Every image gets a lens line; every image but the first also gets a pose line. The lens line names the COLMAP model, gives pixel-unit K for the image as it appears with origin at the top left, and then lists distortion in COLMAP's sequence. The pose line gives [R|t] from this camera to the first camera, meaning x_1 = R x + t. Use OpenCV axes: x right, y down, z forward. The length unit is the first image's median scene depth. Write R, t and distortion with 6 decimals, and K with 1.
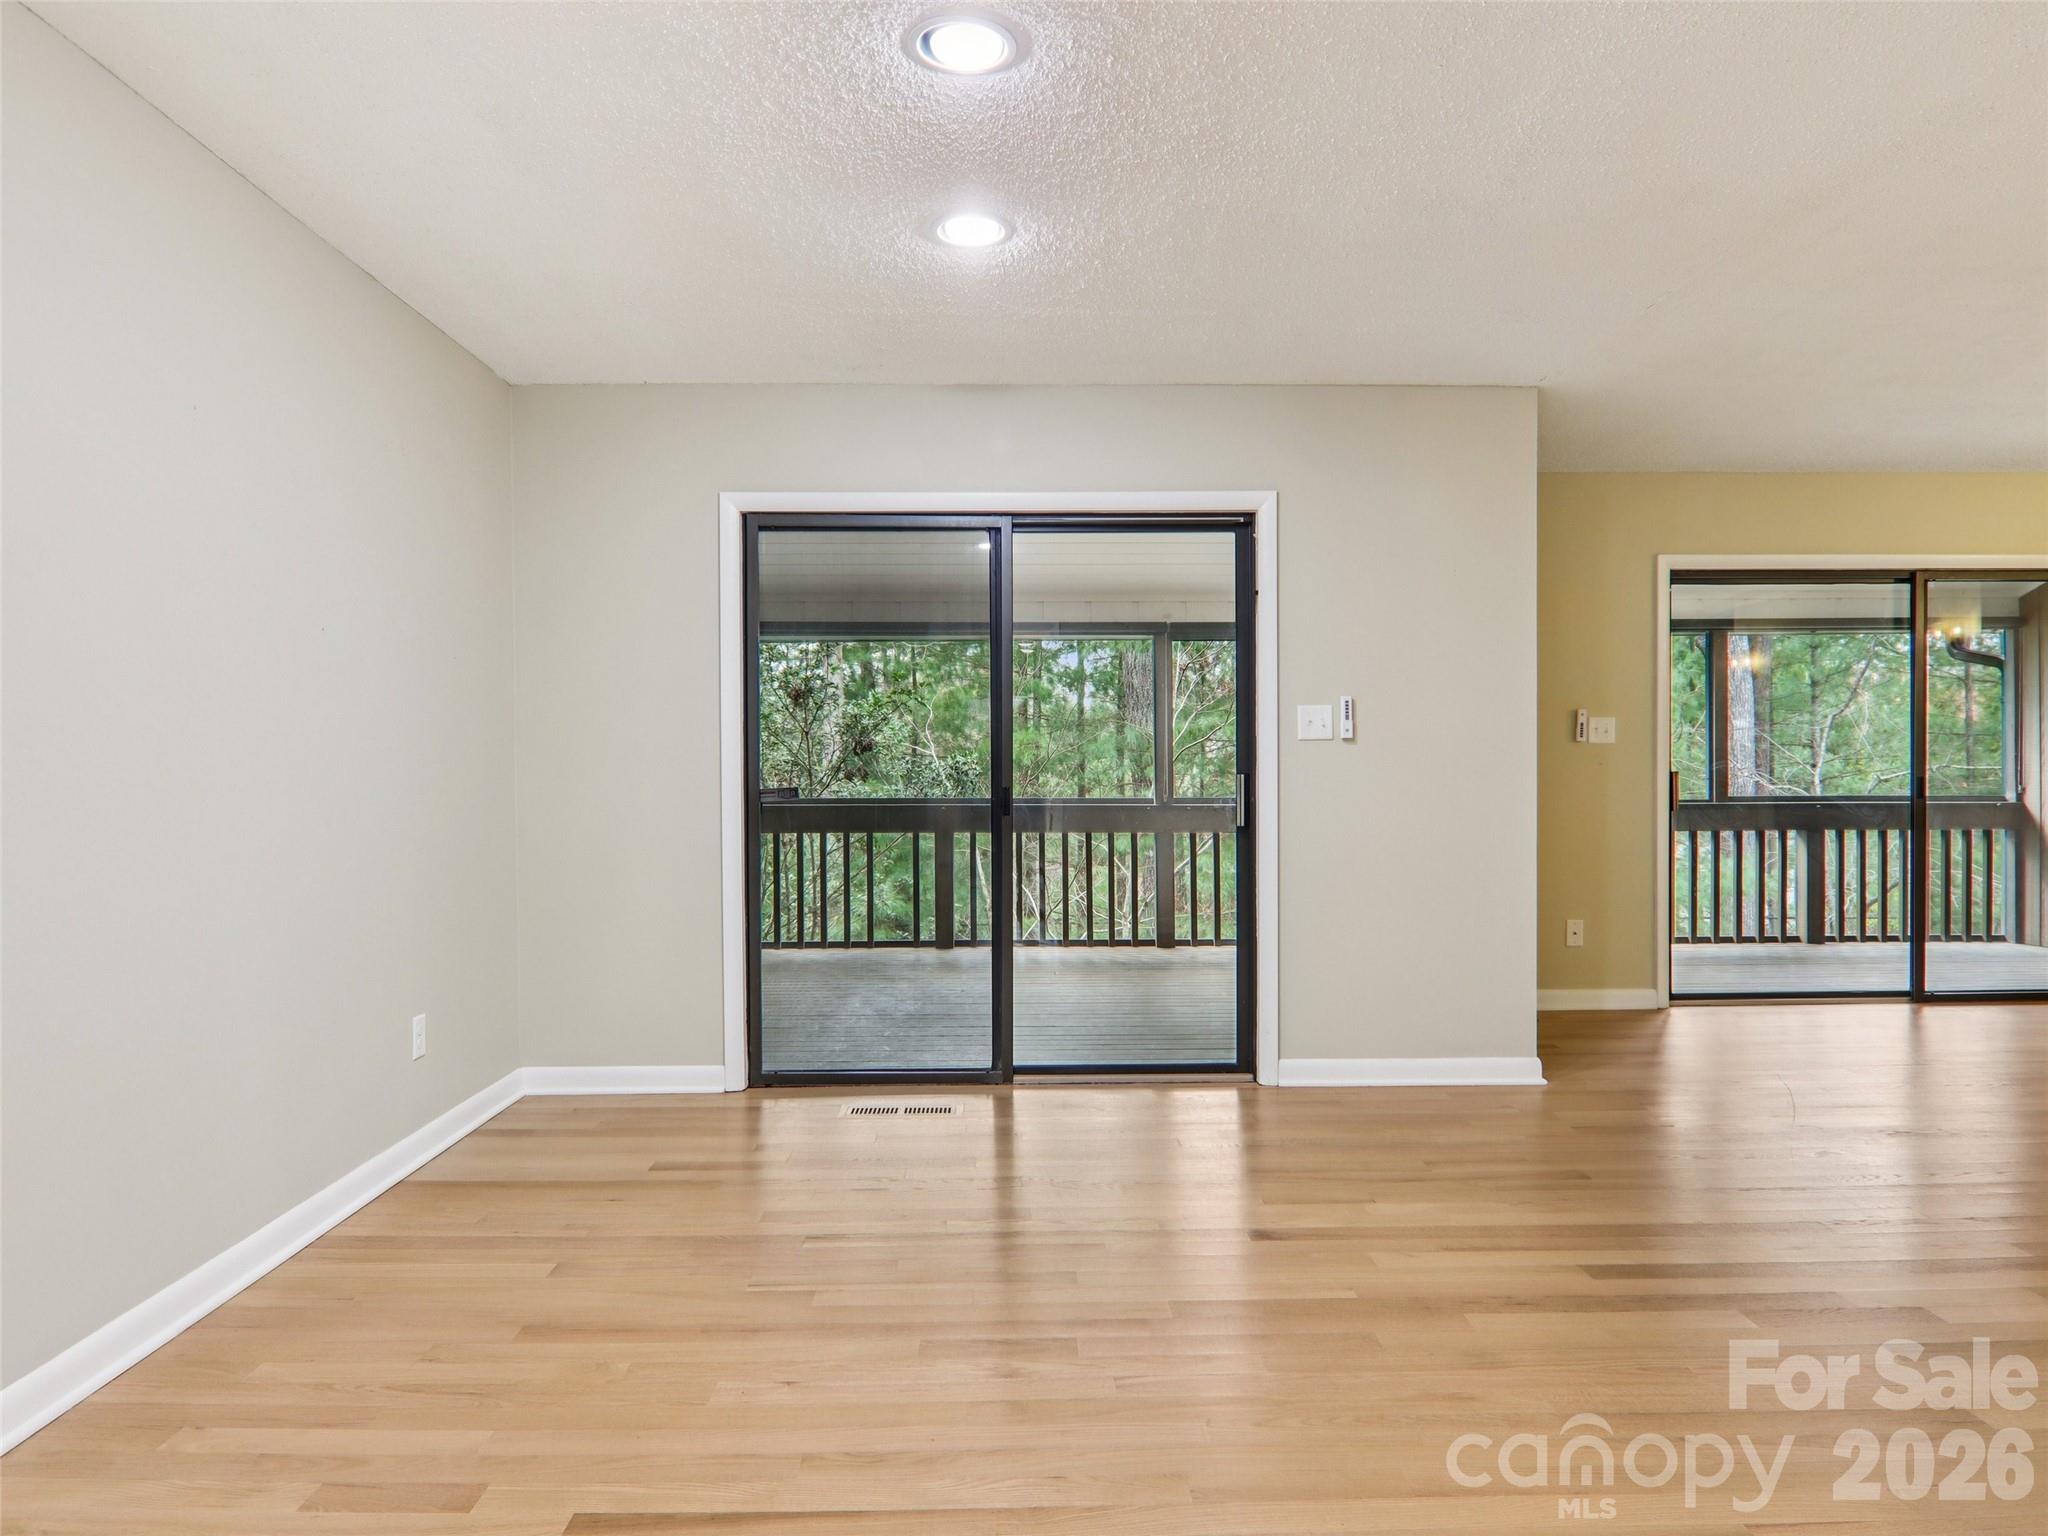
lens RADIAL K [[1269.7, 0, 1024.0], [0, 1269.7, 768.0], [0, 0, 1]] dist [0.005540, -0.017470]
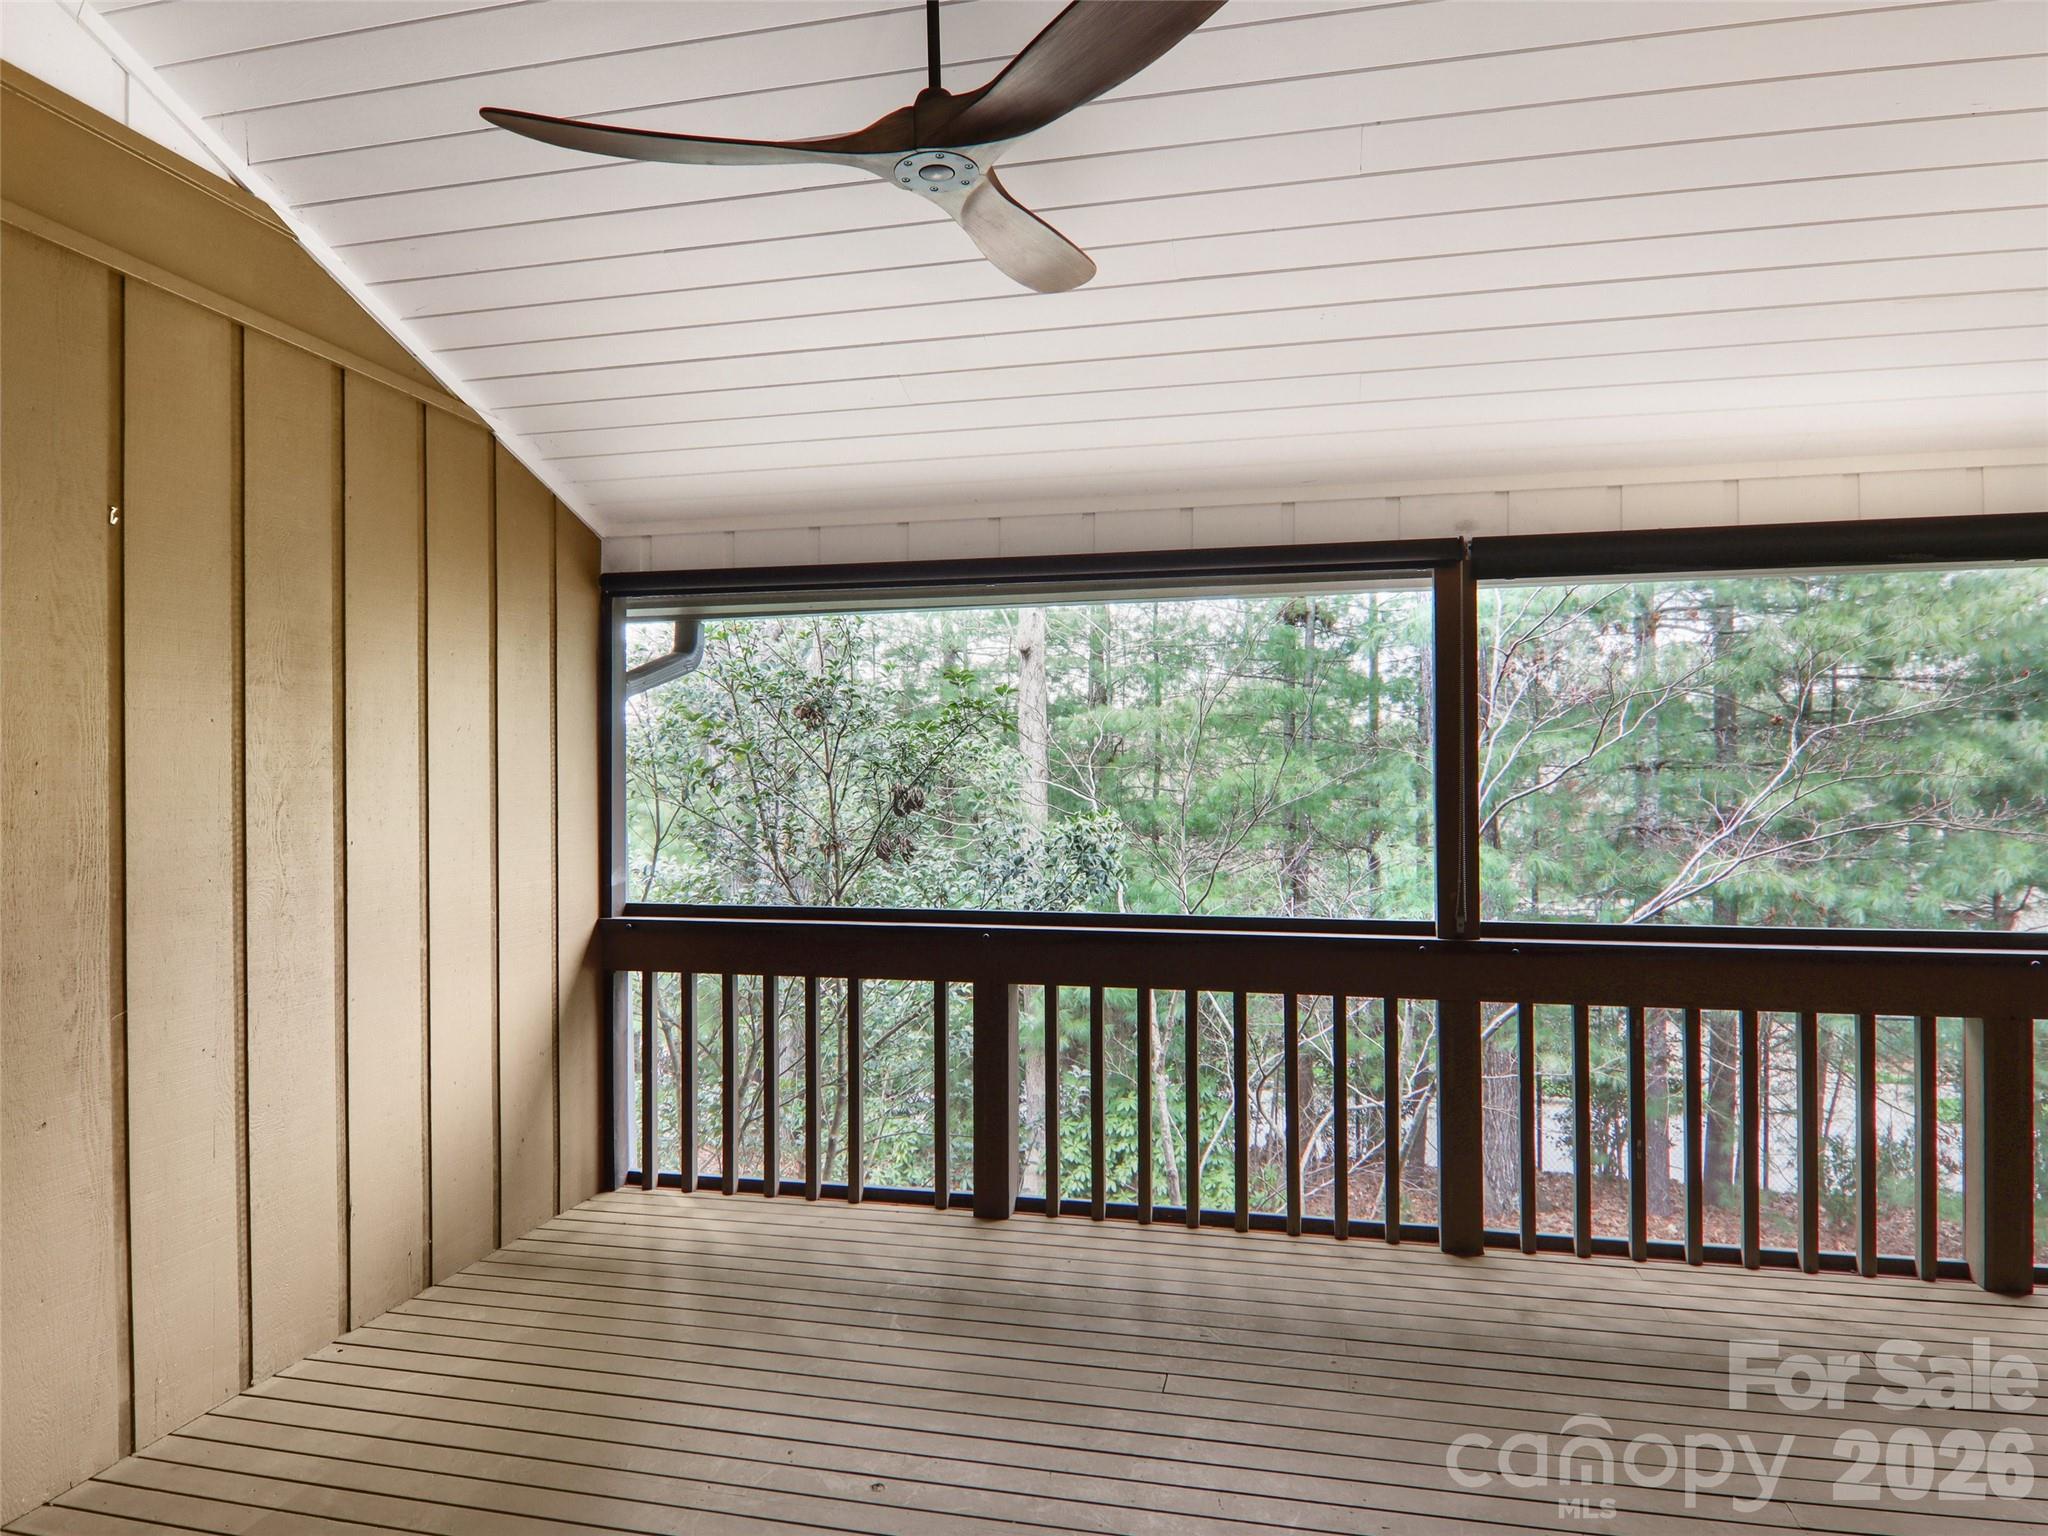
lens RADIAL K [[1269.7, 0, 1024.0], [0, 1269.7, 768.0], [0, 0, 1]] dist [0.005540, -0.017470]
pose [[0.970058, -0.001323, -0.242868, 0.069775], [-0.001464, 0.999935, -0.011294, -0.027814], [0.242867, 0.011311, 0.969994, 0.509464]]
